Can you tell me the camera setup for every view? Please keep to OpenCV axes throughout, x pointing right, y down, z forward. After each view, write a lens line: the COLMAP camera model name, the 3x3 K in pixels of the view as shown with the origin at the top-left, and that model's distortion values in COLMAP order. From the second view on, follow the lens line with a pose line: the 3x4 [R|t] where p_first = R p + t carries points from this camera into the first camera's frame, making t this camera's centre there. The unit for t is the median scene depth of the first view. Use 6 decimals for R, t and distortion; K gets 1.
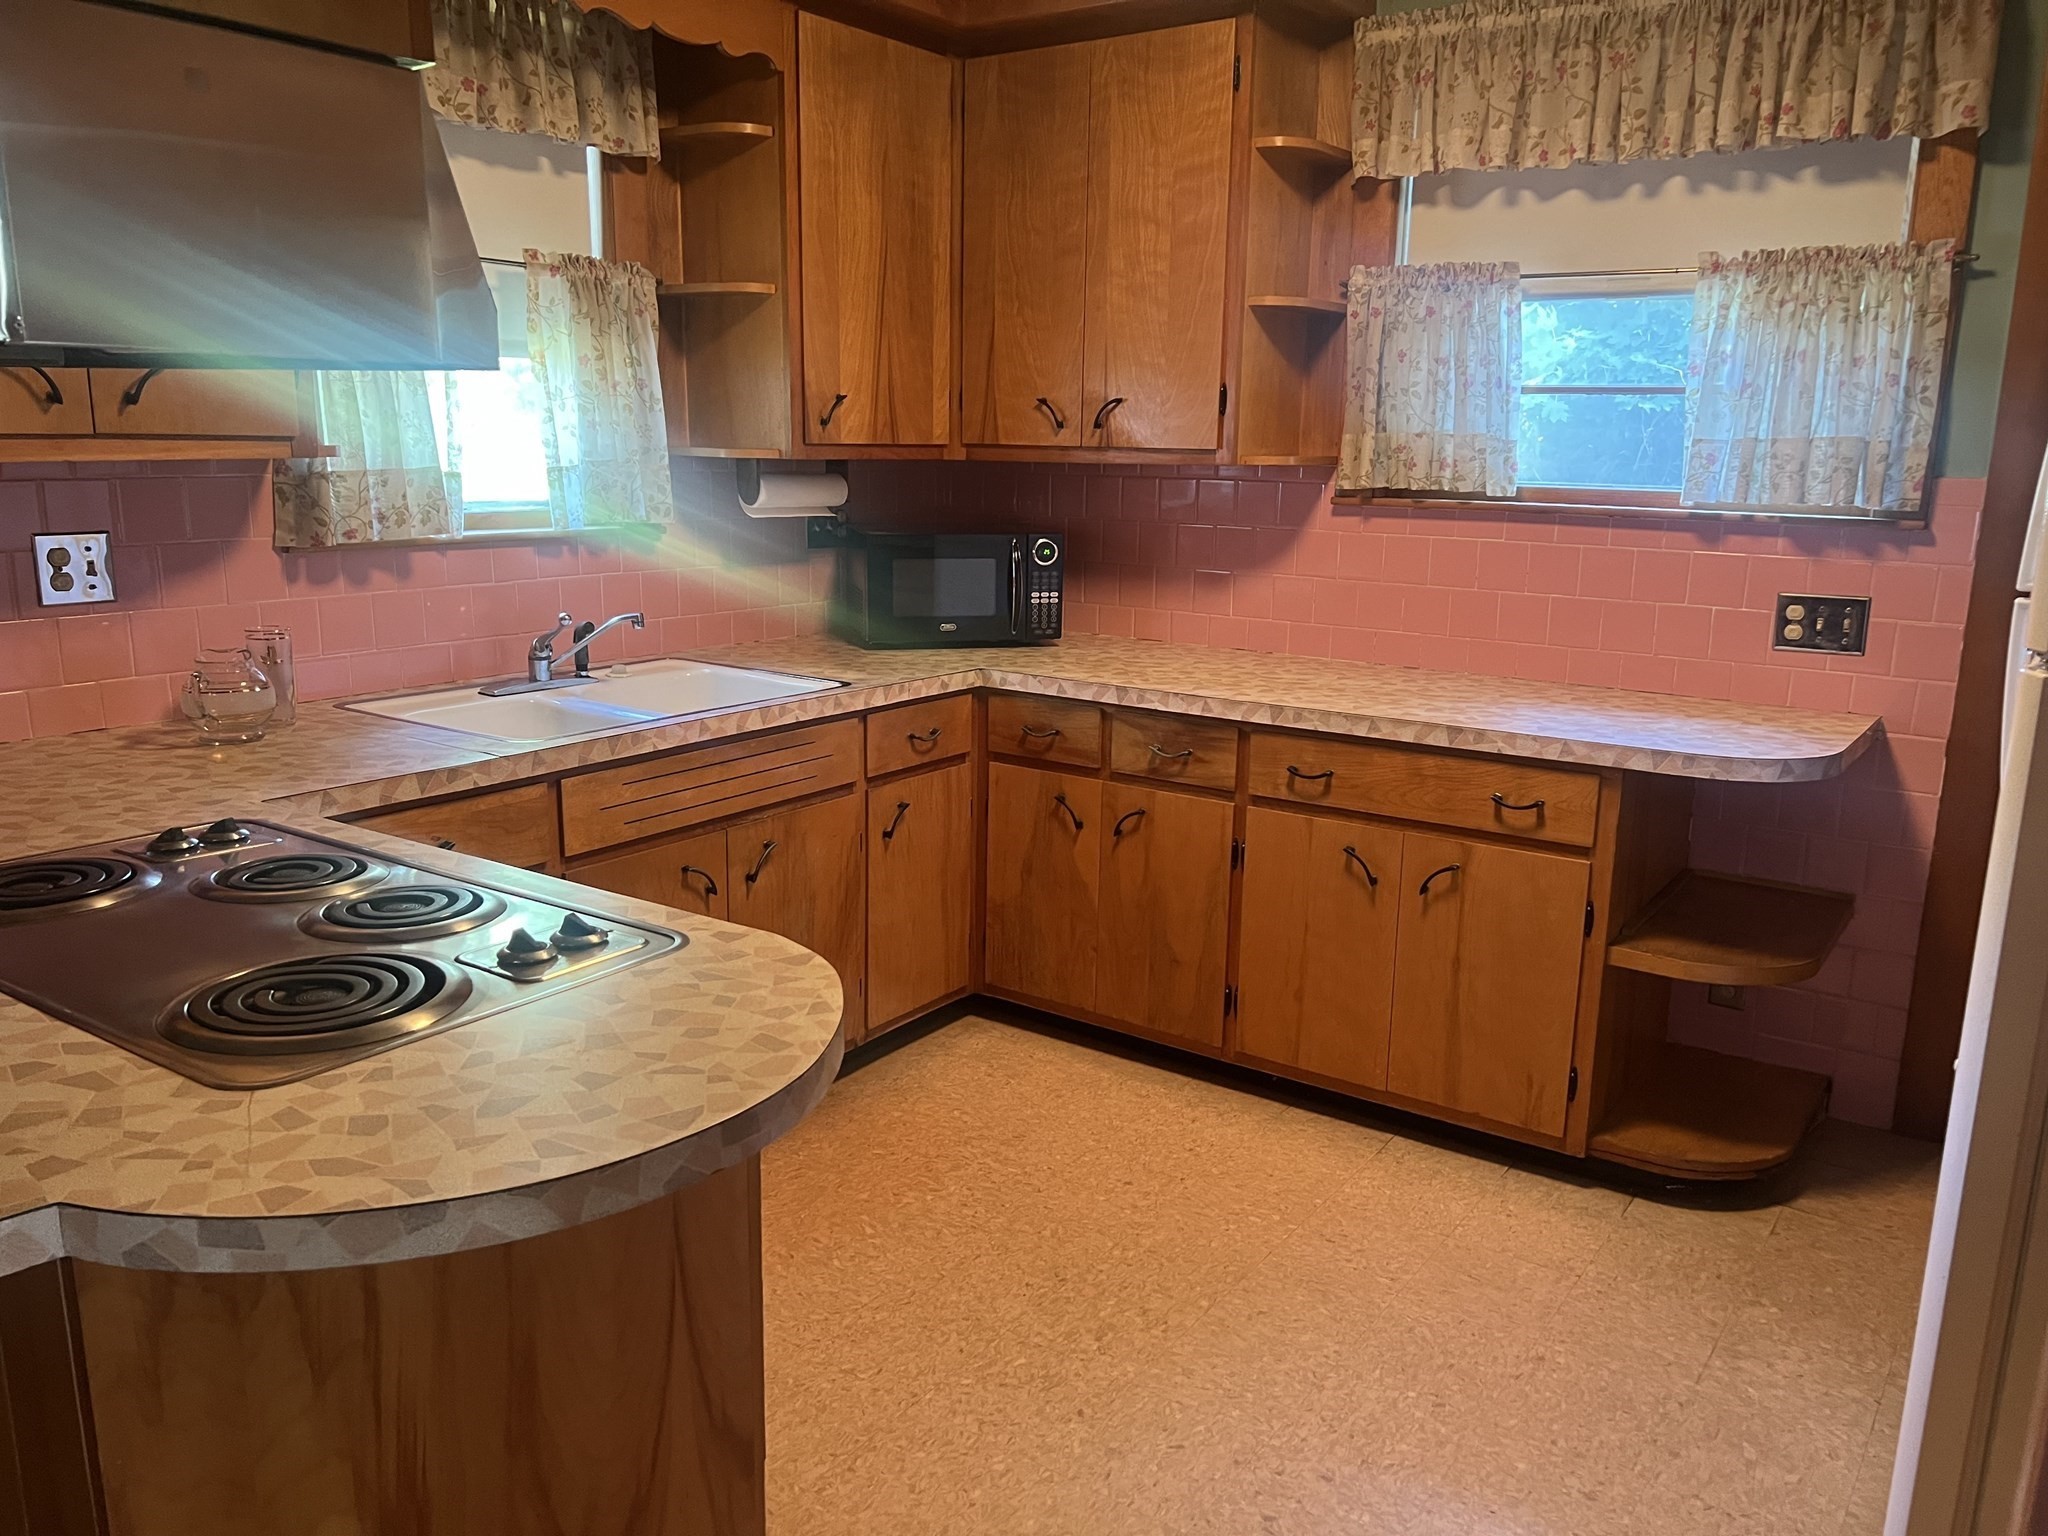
lens RADIAL K [[1540.3, 0, 1023.6], [0, 1540.3, 771.3], [0, 0, 1]] dist [0.028179, -0.037803]
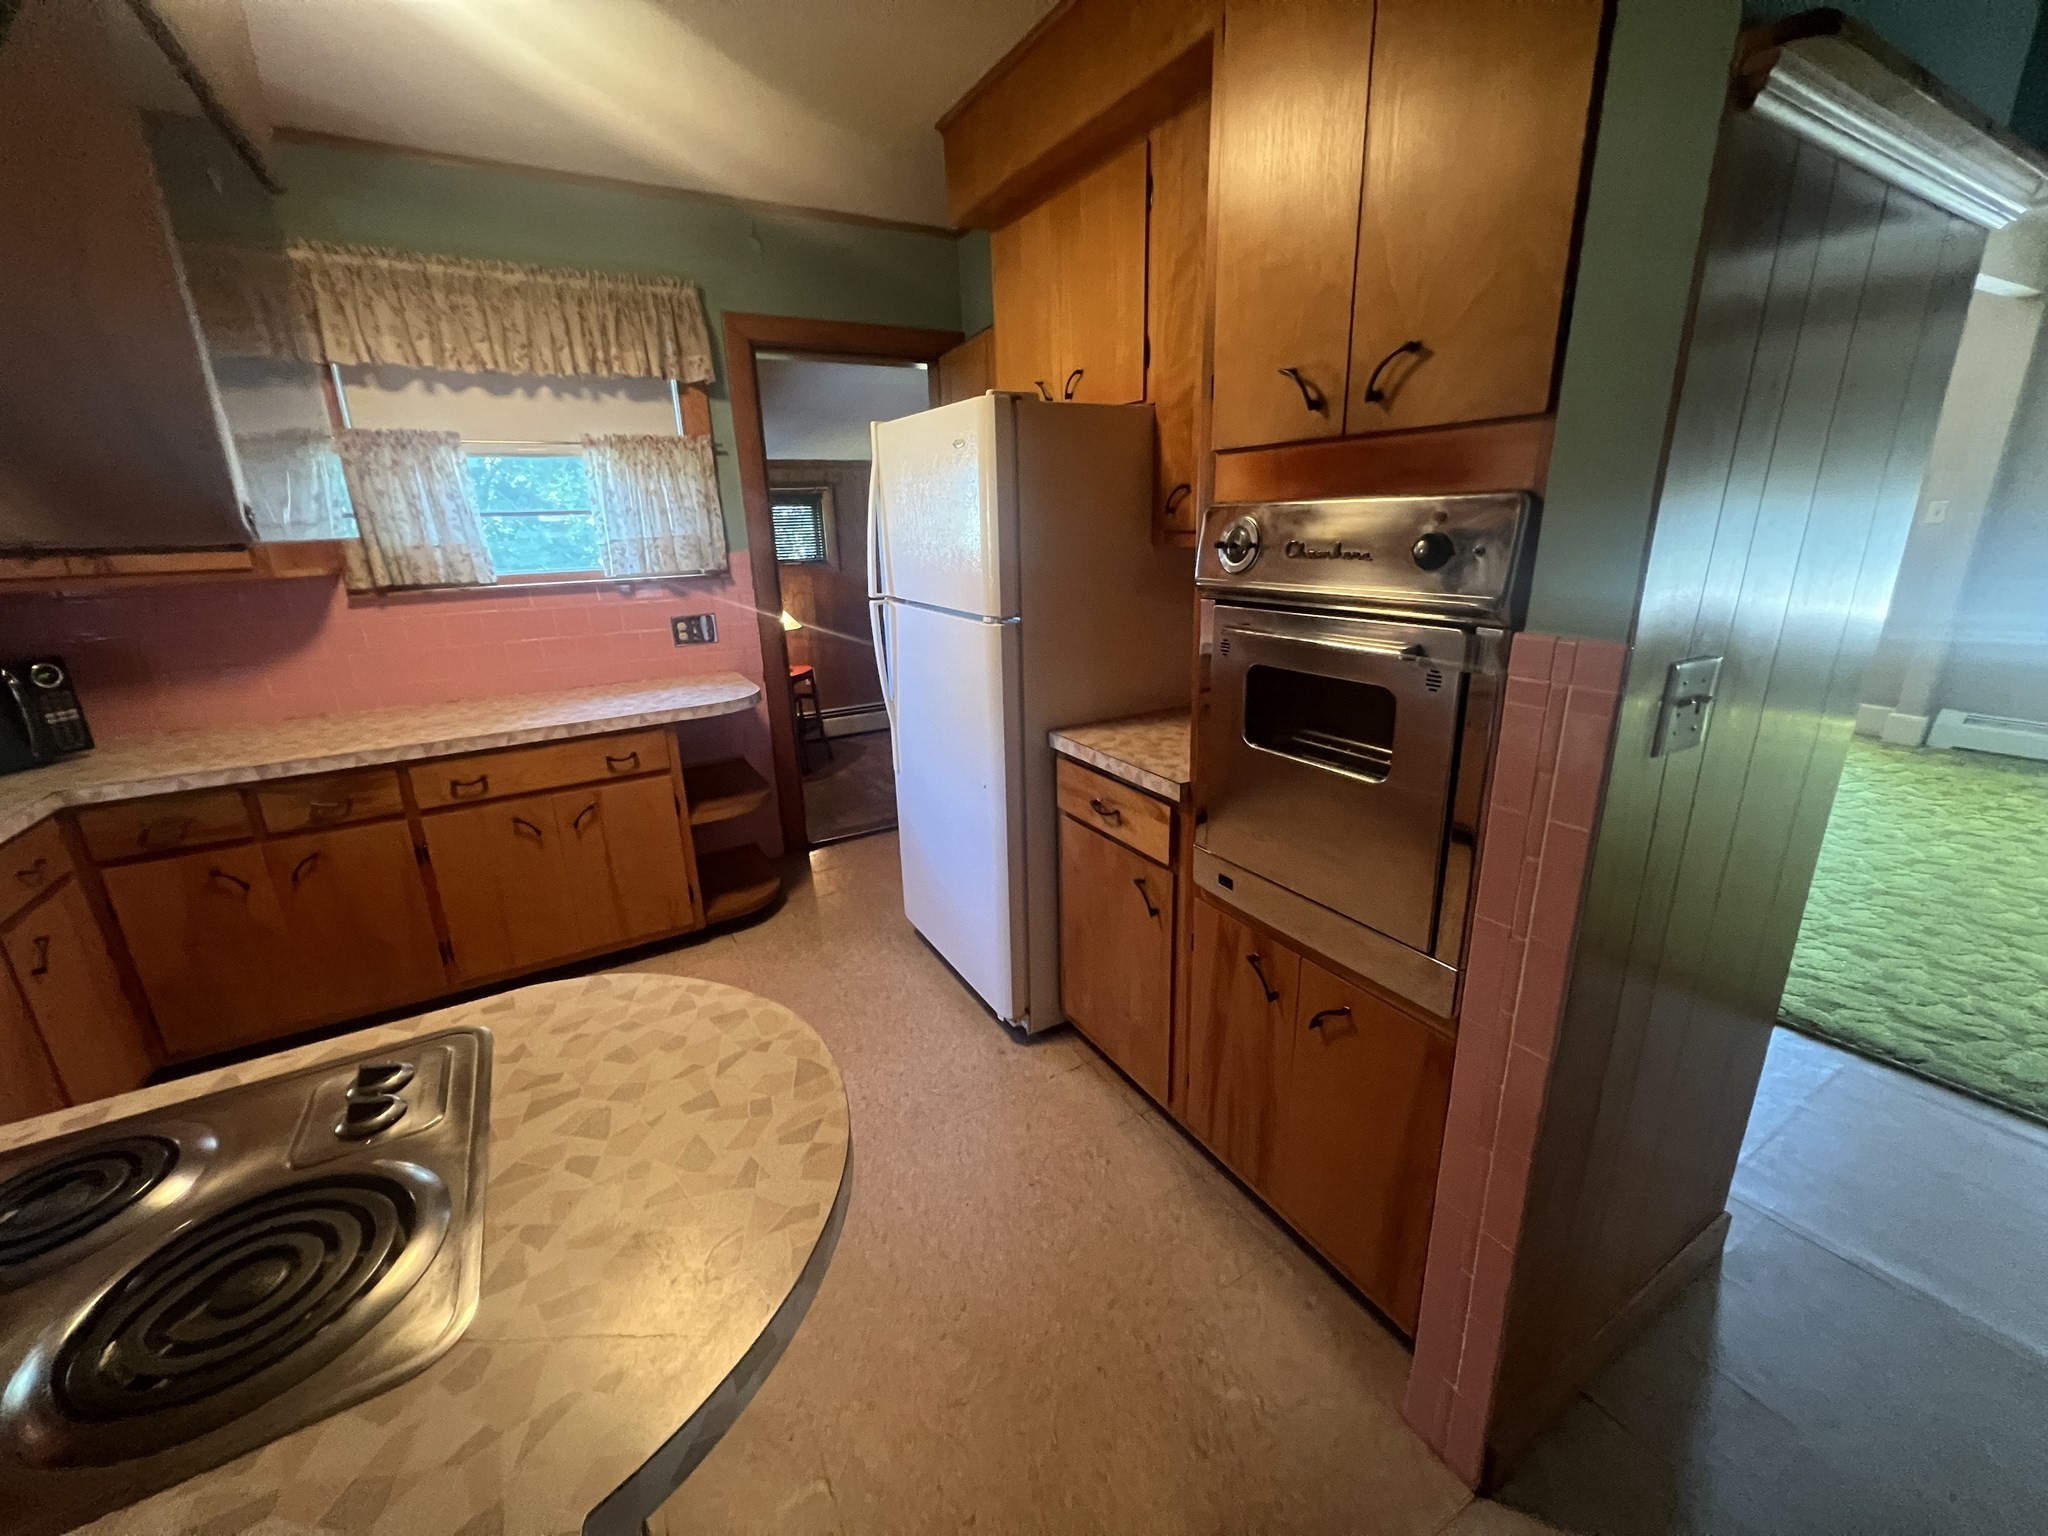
lens RADIAL K [[818.6, 0, 1023.2], [0, 818.6, 751.7], [0, 0, 1]] dist [0.002916, 0.000484]
pose [[0.419826, -0.280571, 0.863149, -0.262998], [0.231379, 0.952681, 0.197134, -0.057732], [-0.877616, 0.116953, 0.464879, 0.166357]]
